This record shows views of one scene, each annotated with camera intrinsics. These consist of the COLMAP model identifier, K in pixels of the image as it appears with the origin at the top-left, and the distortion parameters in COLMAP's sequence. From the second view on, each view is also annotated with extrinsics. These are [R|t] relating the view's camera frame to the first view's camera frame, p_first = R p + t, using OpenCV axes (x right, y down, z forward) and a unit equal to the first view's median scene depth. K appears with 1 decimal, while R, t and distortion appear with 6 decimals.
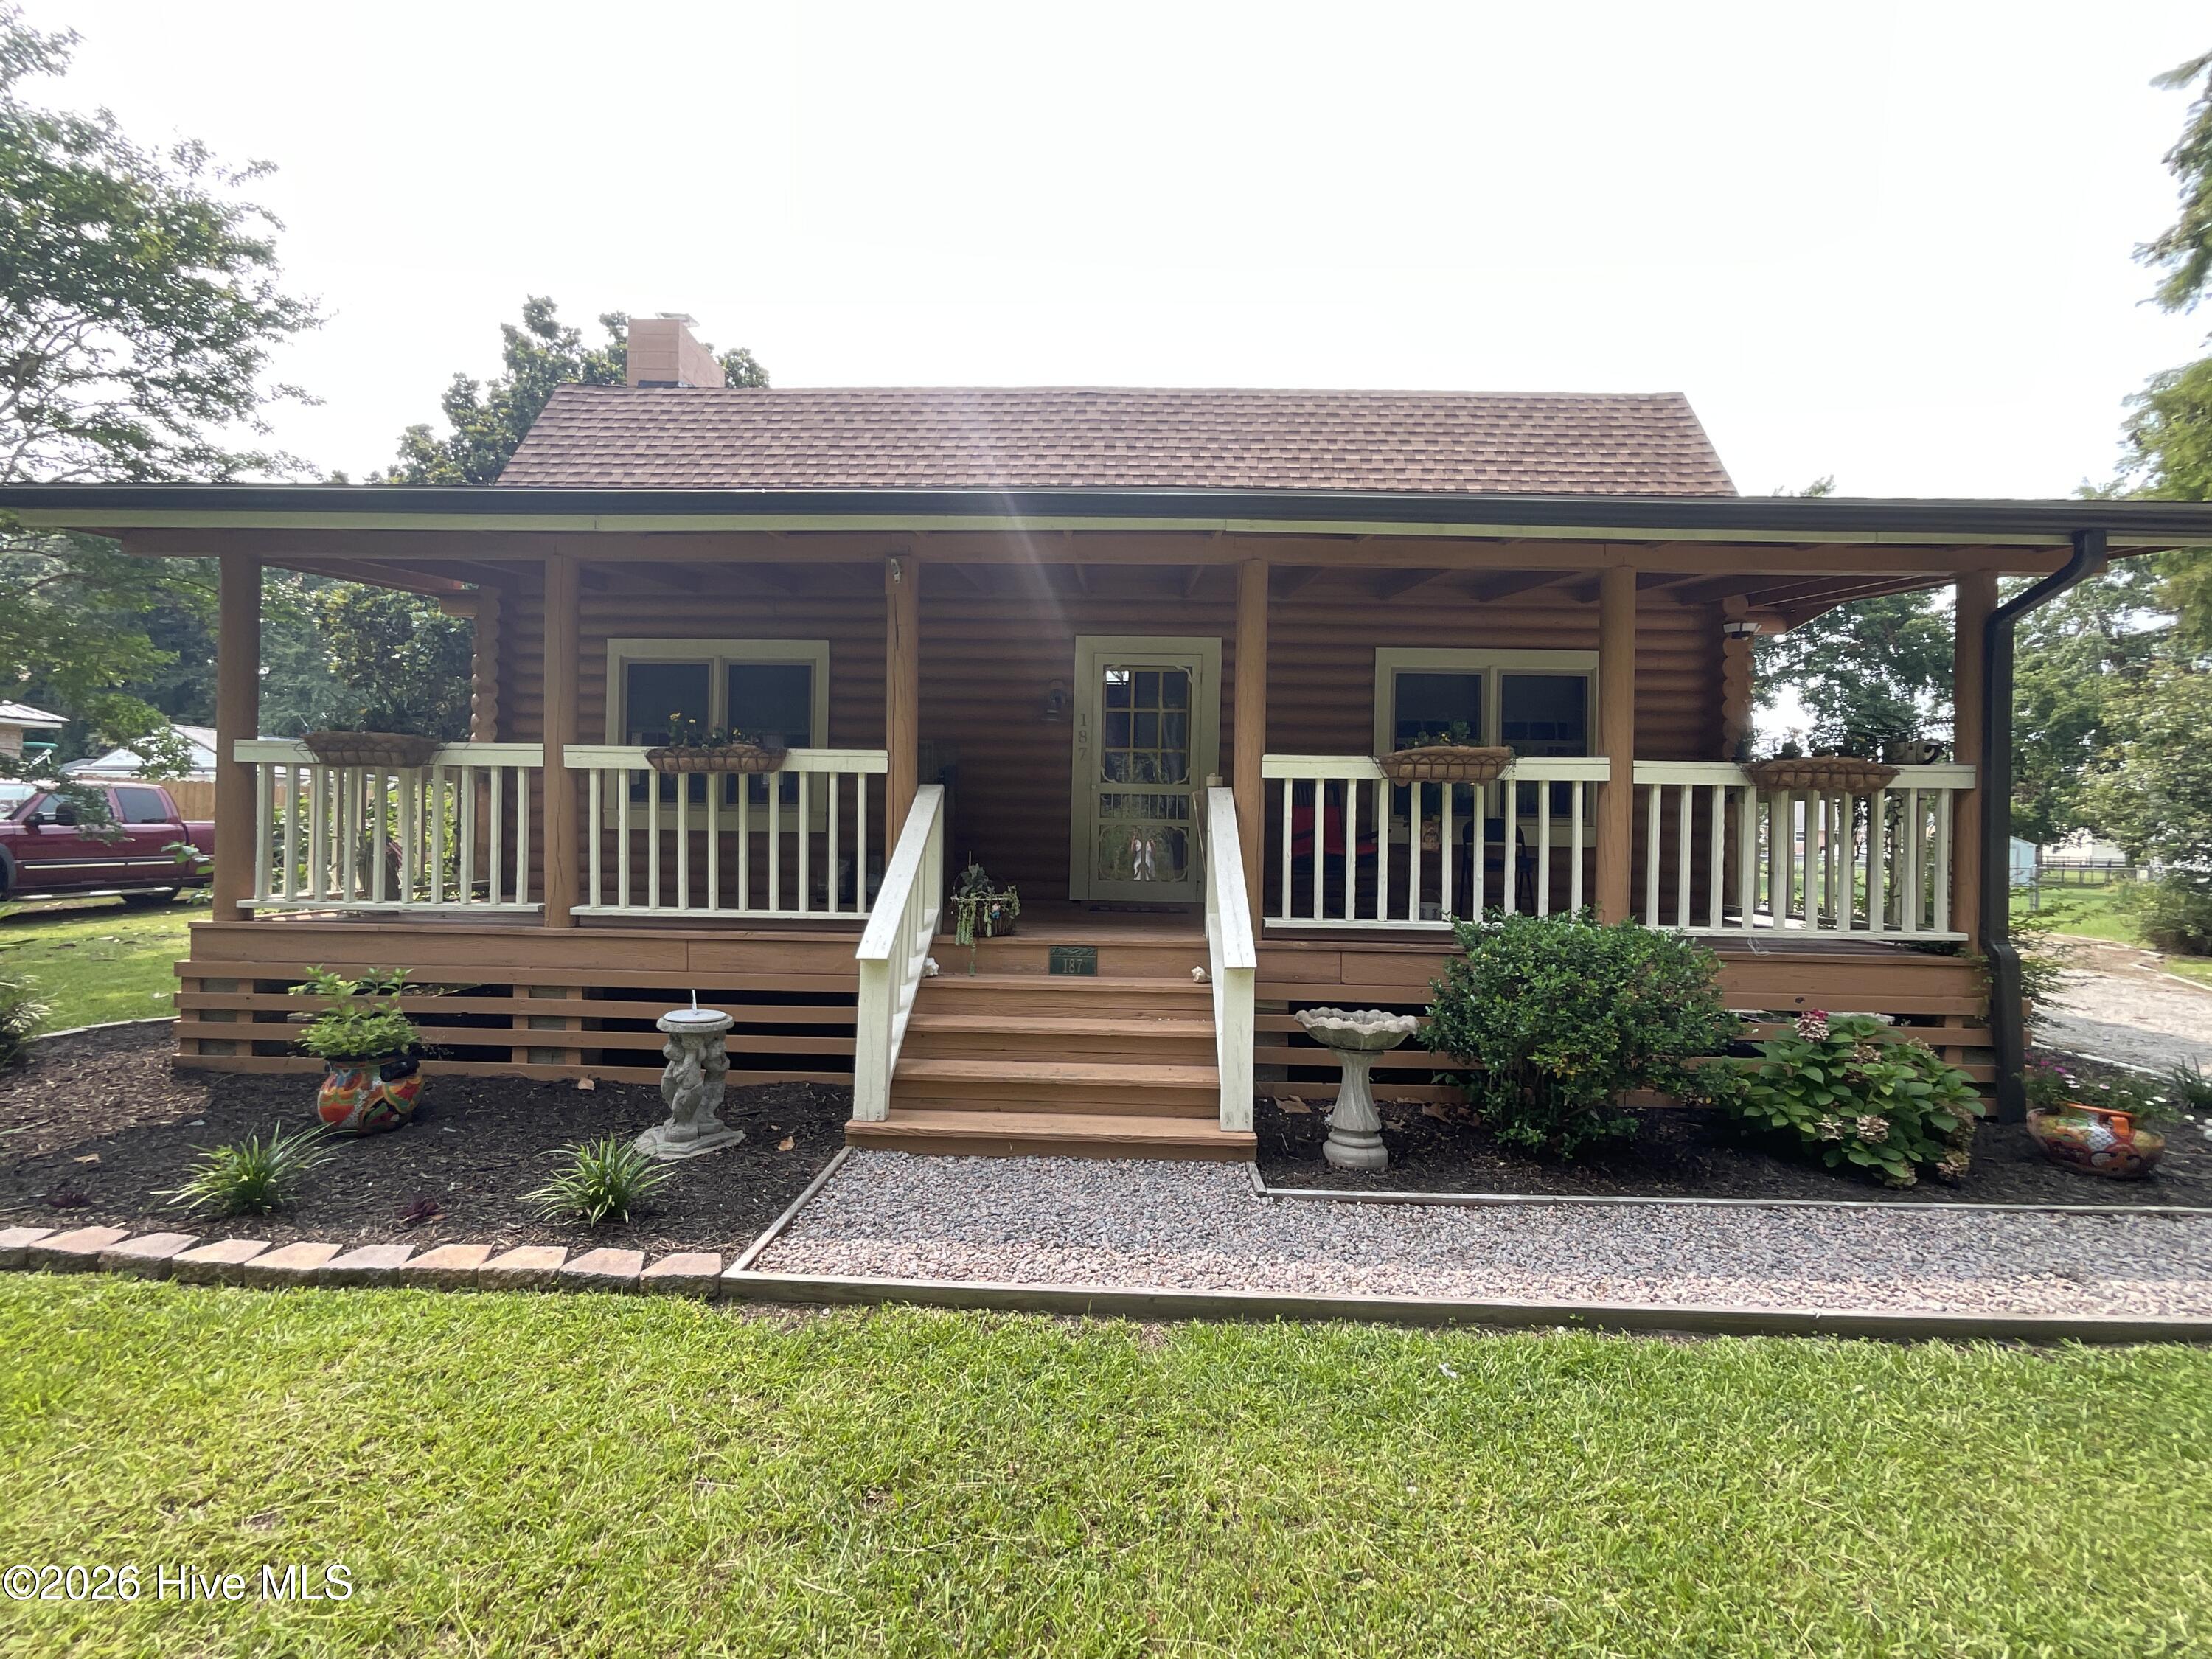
lens RADIAL K [[892.6, 0, 1111.1], [0, 892.6, 830.2], [0, 0, 1]] dist [-0.000791, -0.000417]
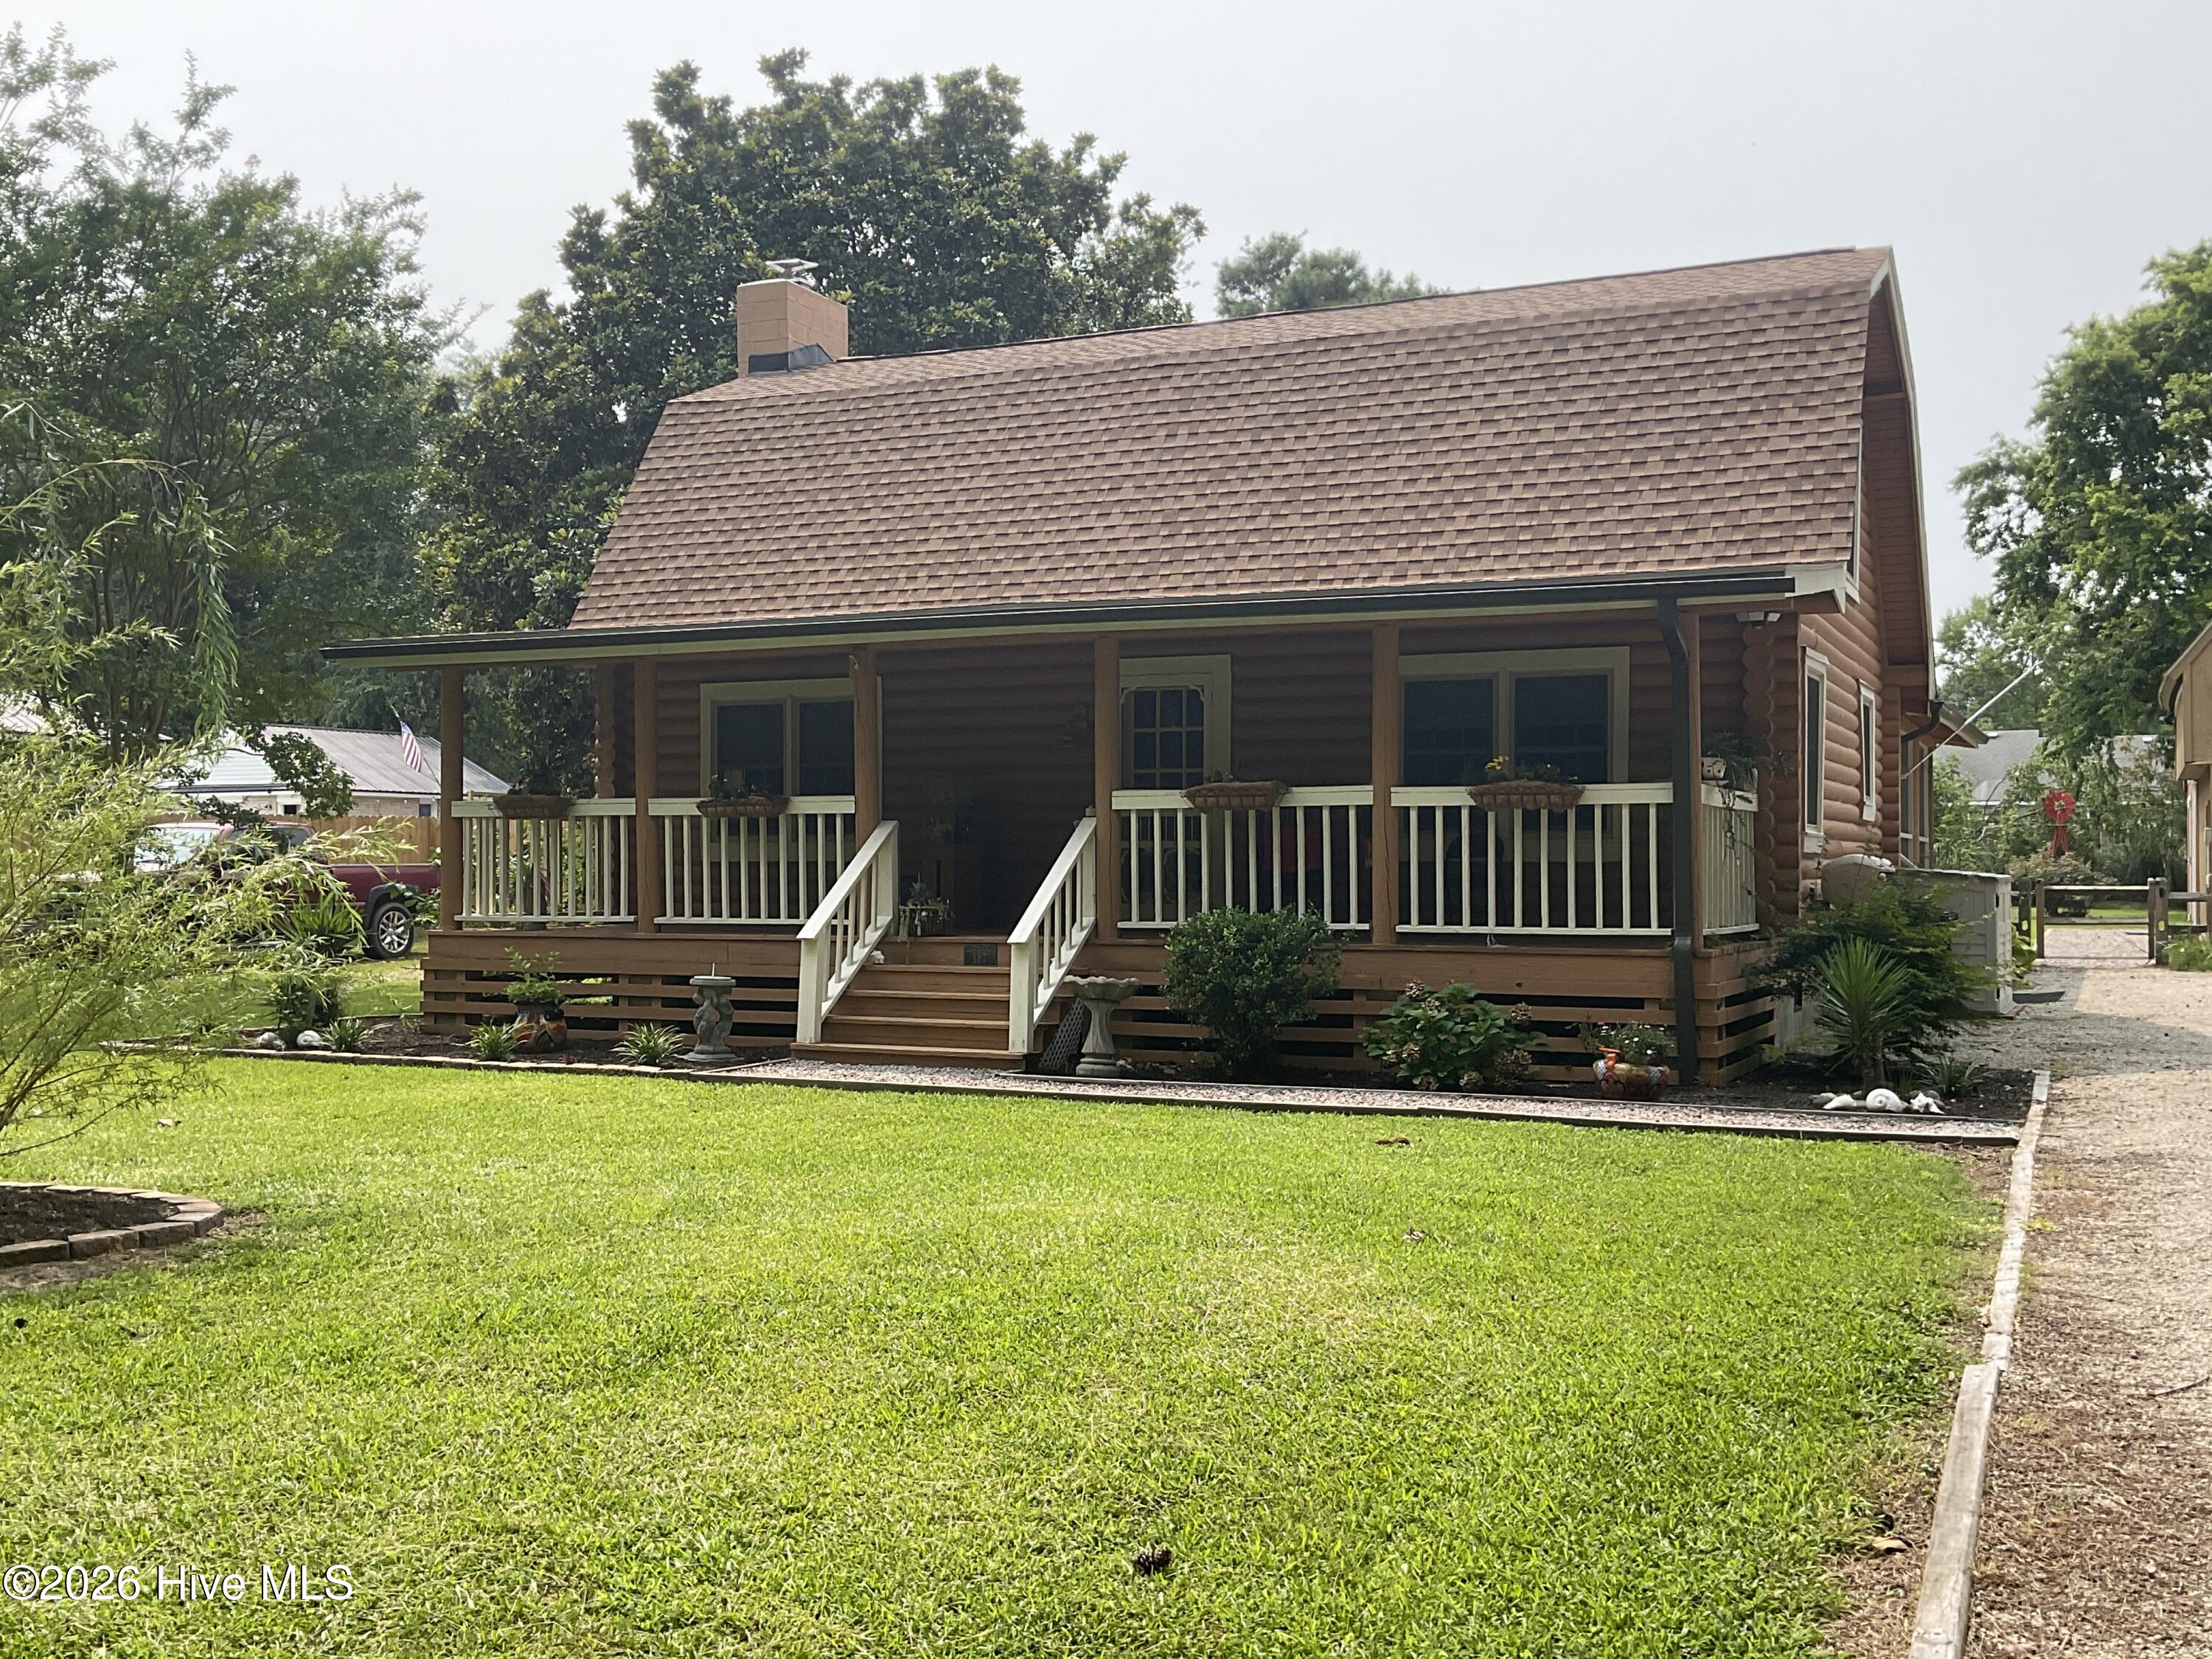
lens RADIAL K [[2257.7, 0, 1105.9], [0, 2257.7, 834.4], [0, 0, 1]] dist [0.125164, 0.000000]
pose [[0.915810, -0.022824, -0.400964, 1.411354], [0.017253, 0.999698, -0.017500, 0.031357], [0.401242, 0.009109, 0.915927, -1.889382]]
